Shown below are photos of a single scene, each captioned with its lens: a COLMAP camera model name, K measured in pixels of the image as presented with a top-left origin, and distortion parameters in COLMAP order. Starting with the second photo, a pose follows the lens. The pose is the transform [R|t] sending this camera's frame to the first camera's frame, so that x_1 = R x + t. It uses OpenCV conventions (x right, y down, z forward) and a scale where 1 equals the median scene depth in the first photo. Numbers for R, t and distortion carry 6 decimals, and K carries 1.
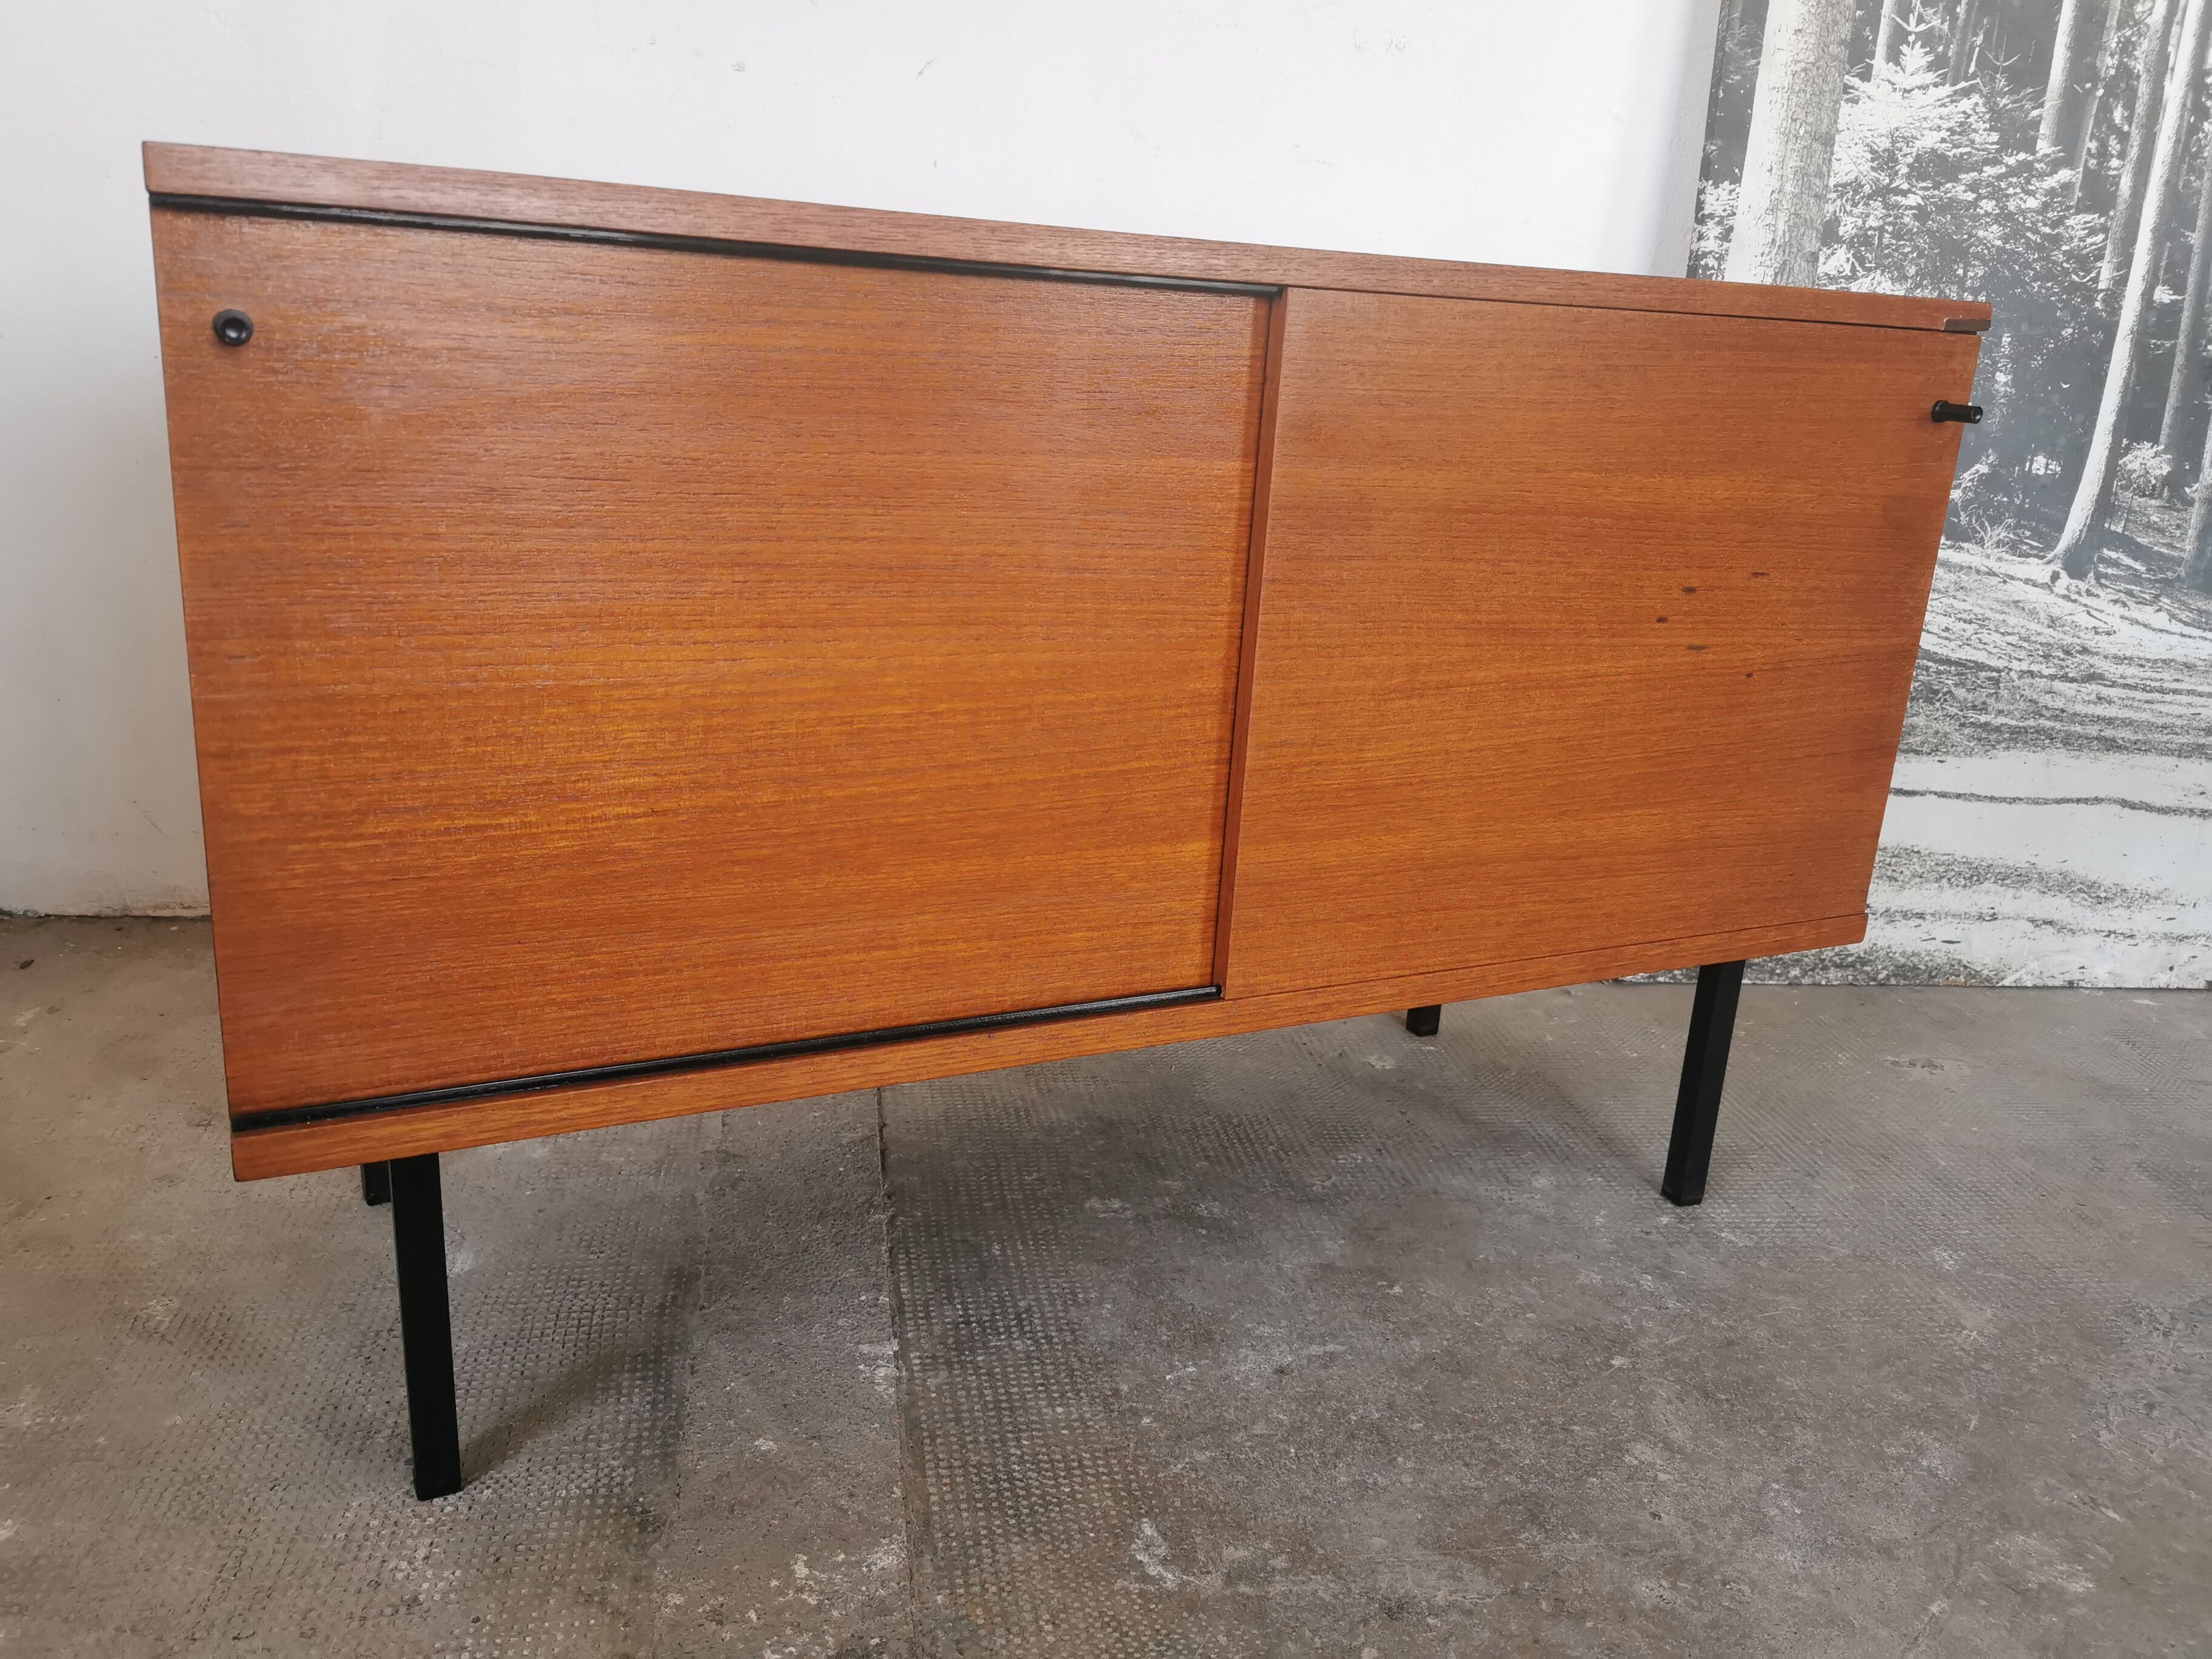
lens RADIAL K [[1708.9, 0, 1102.9], [0, 1708.9, 832.3], [0, 0, 1]] dist [0.065359, -0.105804]
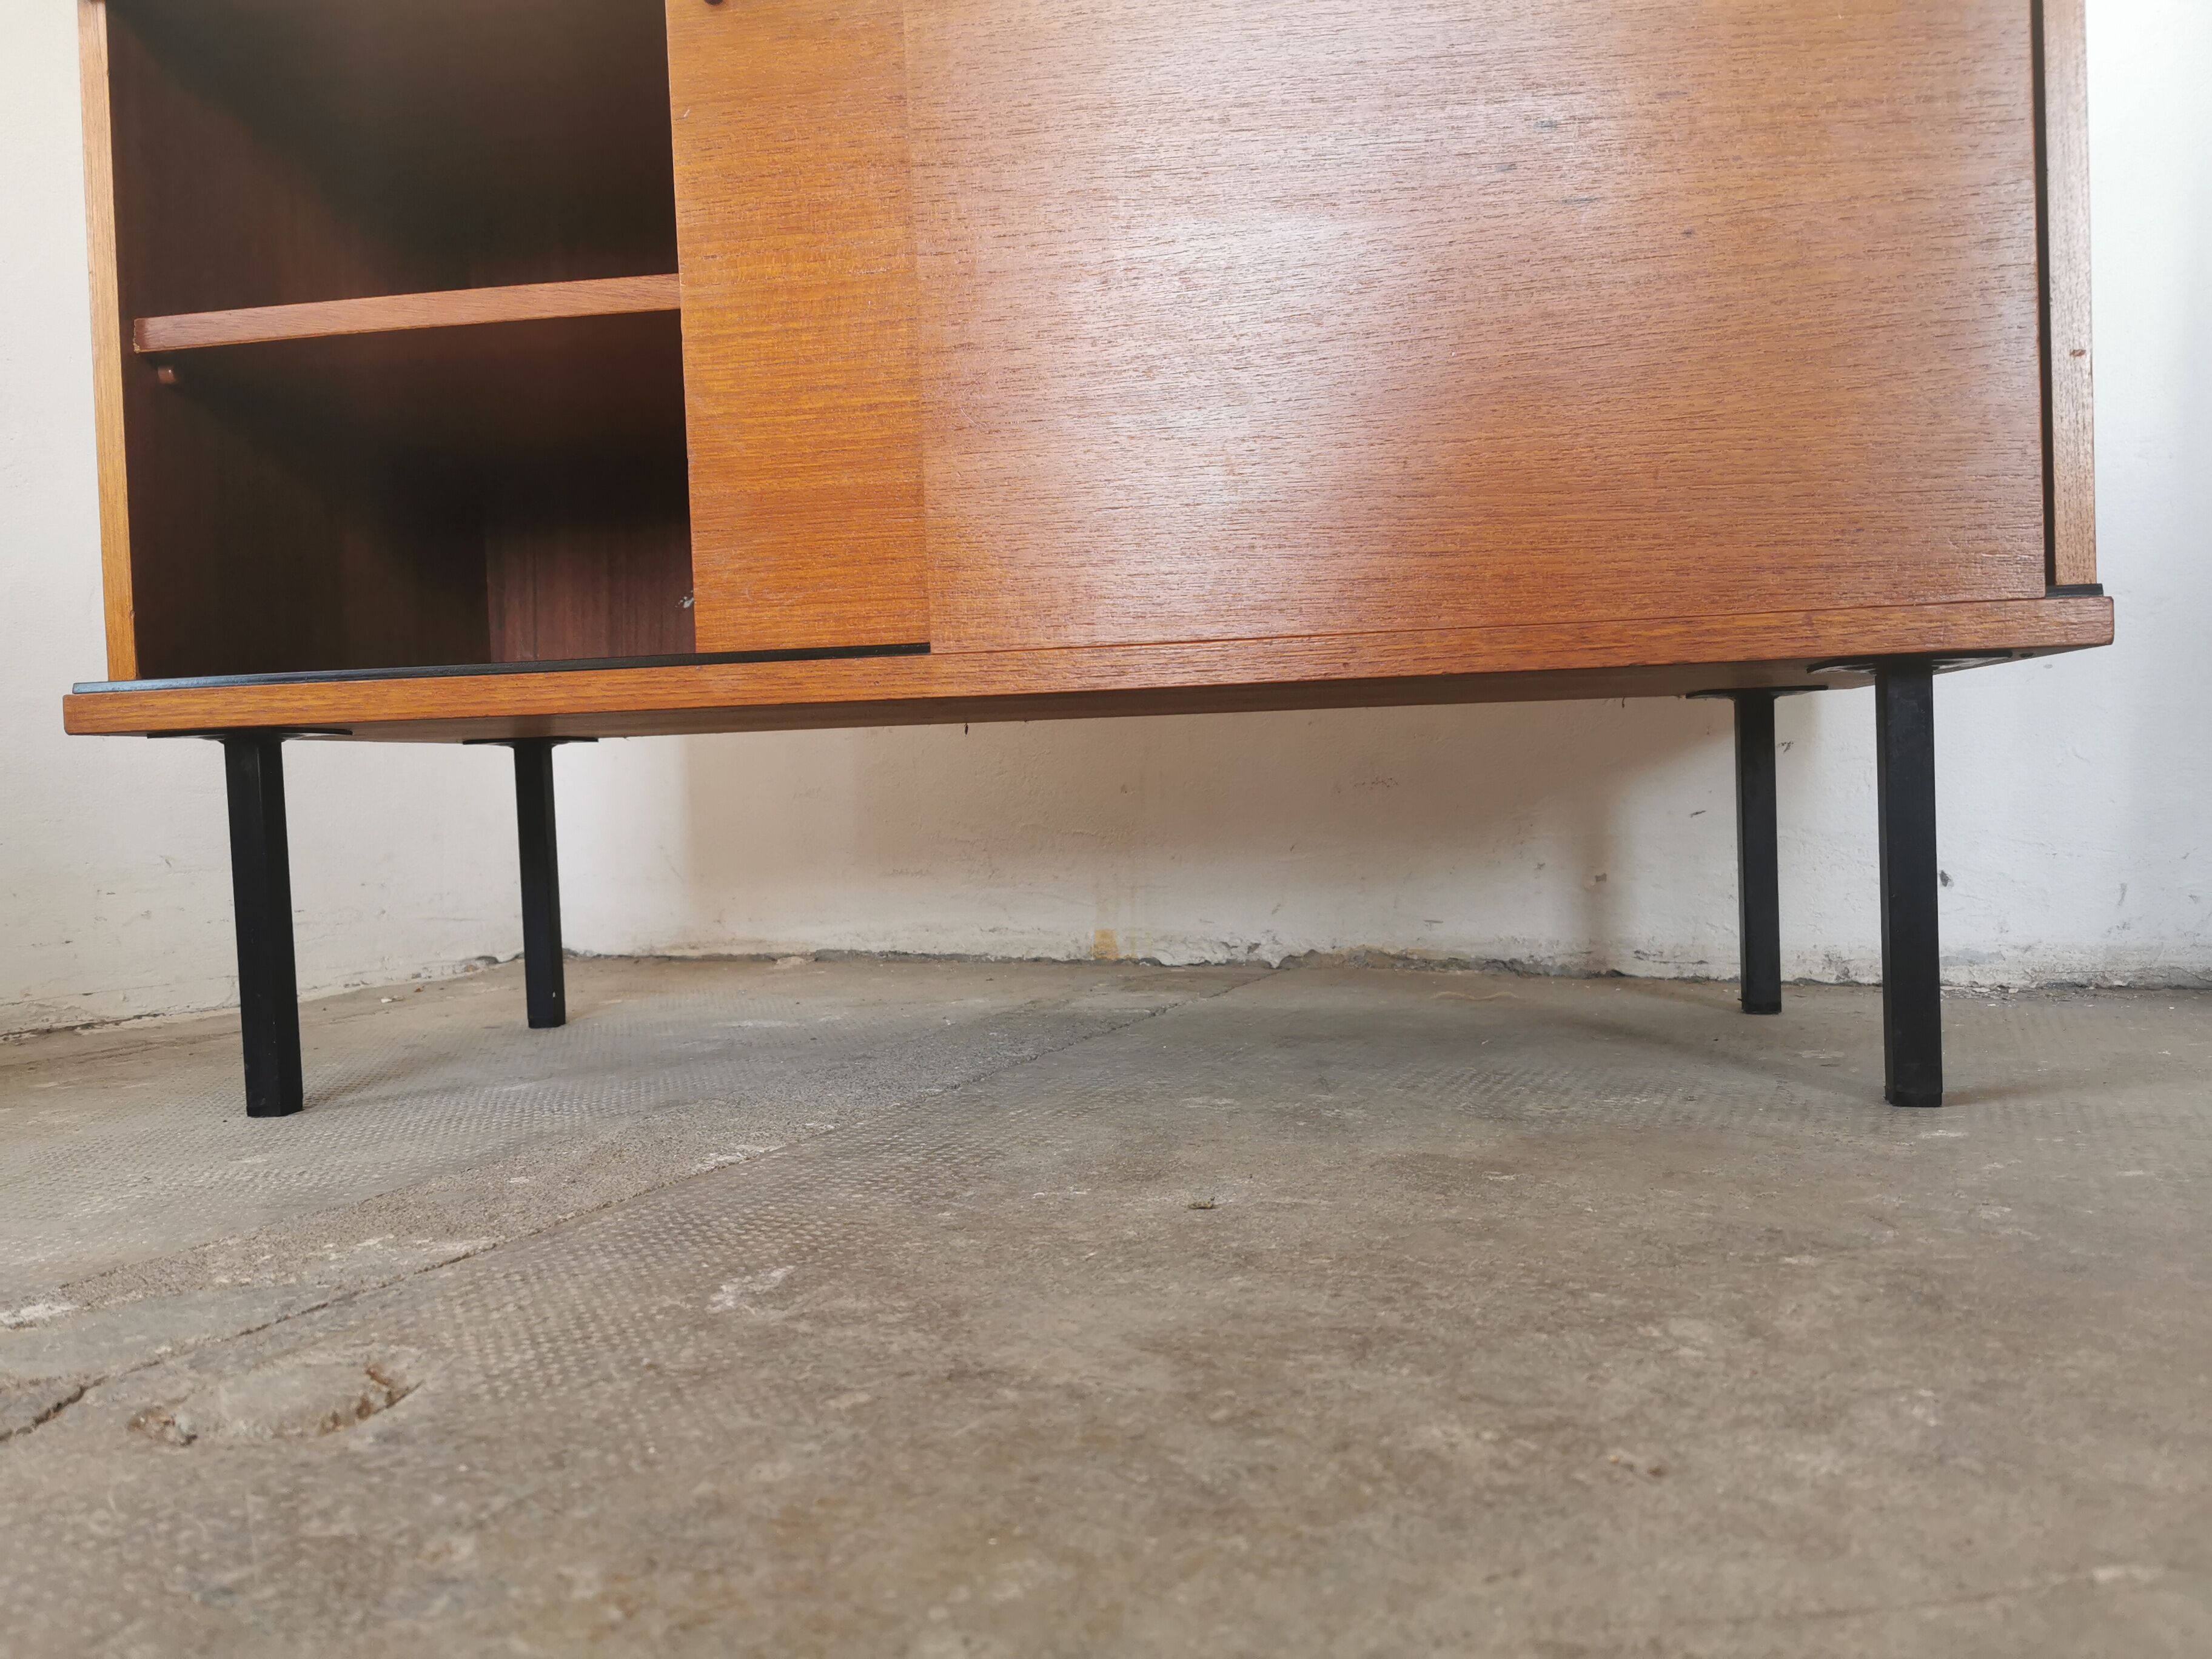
lens RADIAL K [[1708.9, 0, 1102.9], [0, 1708.9, 832.3], [0, 0, 1]] dist [0.065359, -0.105804]
pose [[0.824046, -0.075971, -0.561406, 0.498530], [-0.081793, 0.964631, -0.250594, 0.381074], [0.560588, 0.252420, 0.788686, 0.479626]]
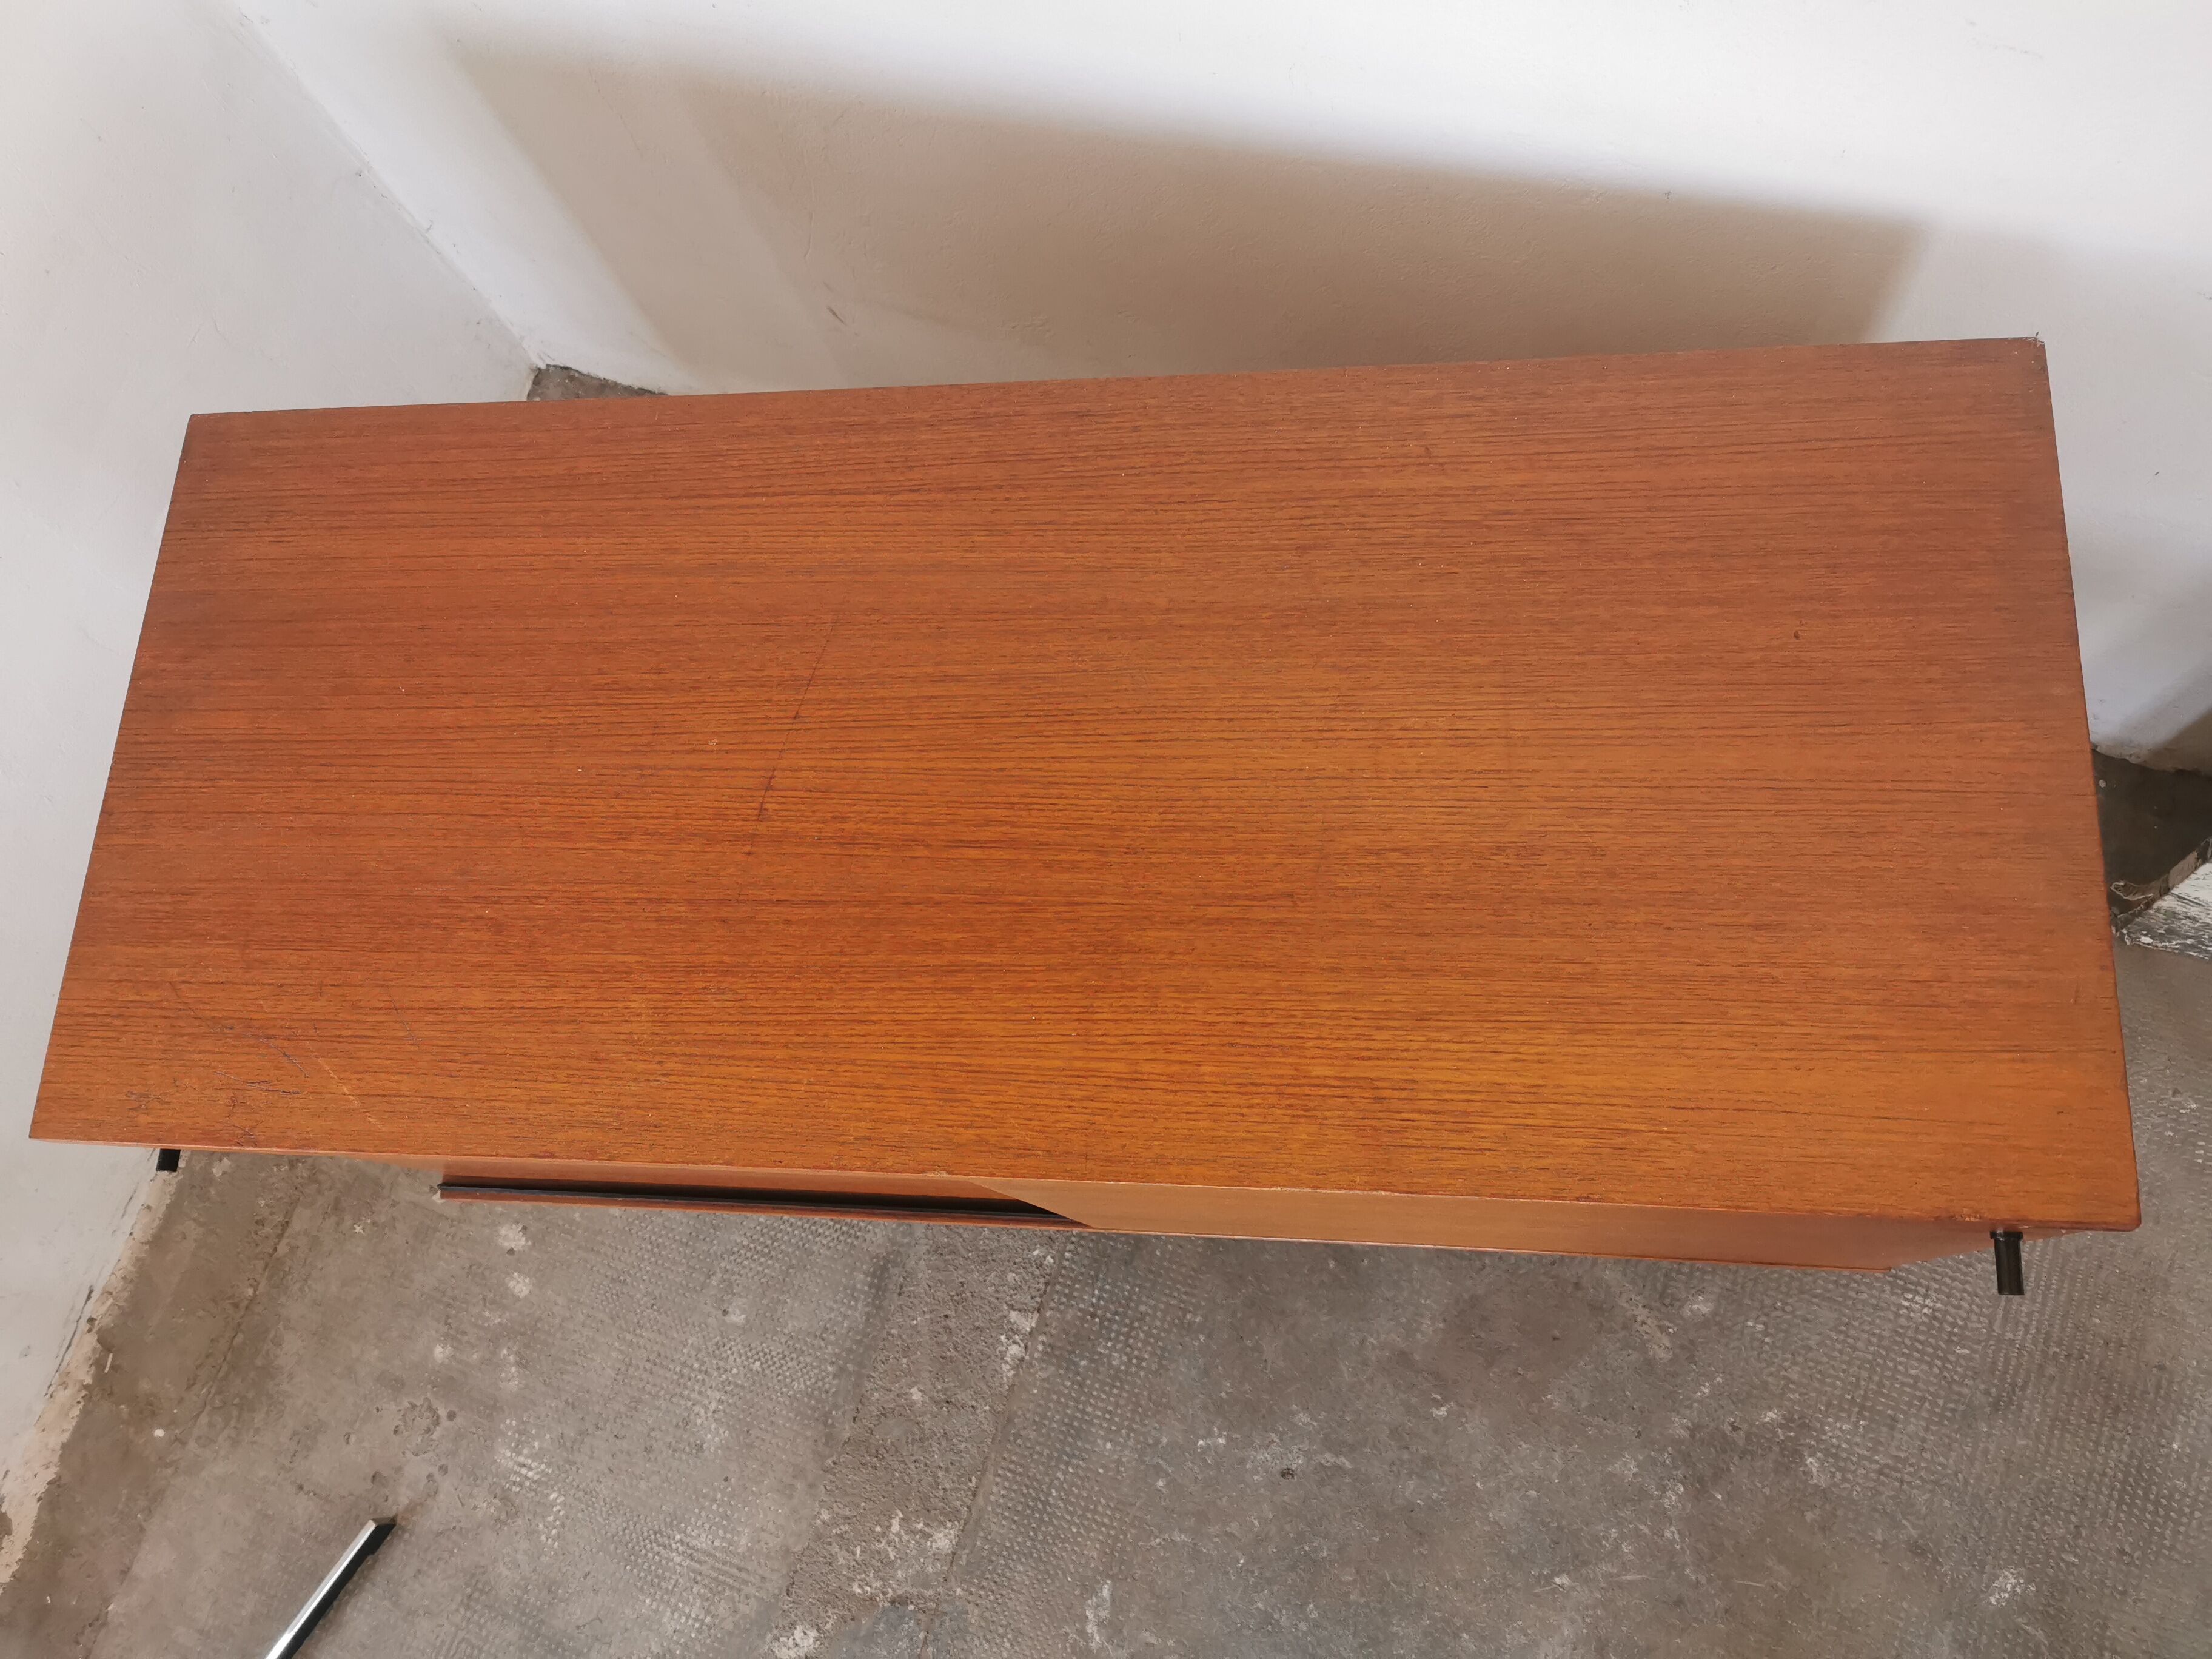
lens RADIAL K [[1708.3, 0, 1102.3], [0, 1708.3, 822.0], [0, 0, 1]] dist [0.073667, -0.108739]
pose [[0.853275, 0.393648, -0.341999, 0.264179], [0.074329, 0.557336, 0.826953, -1.171447], [0.516137, -0.731038, 0.446302, 0.783582]]
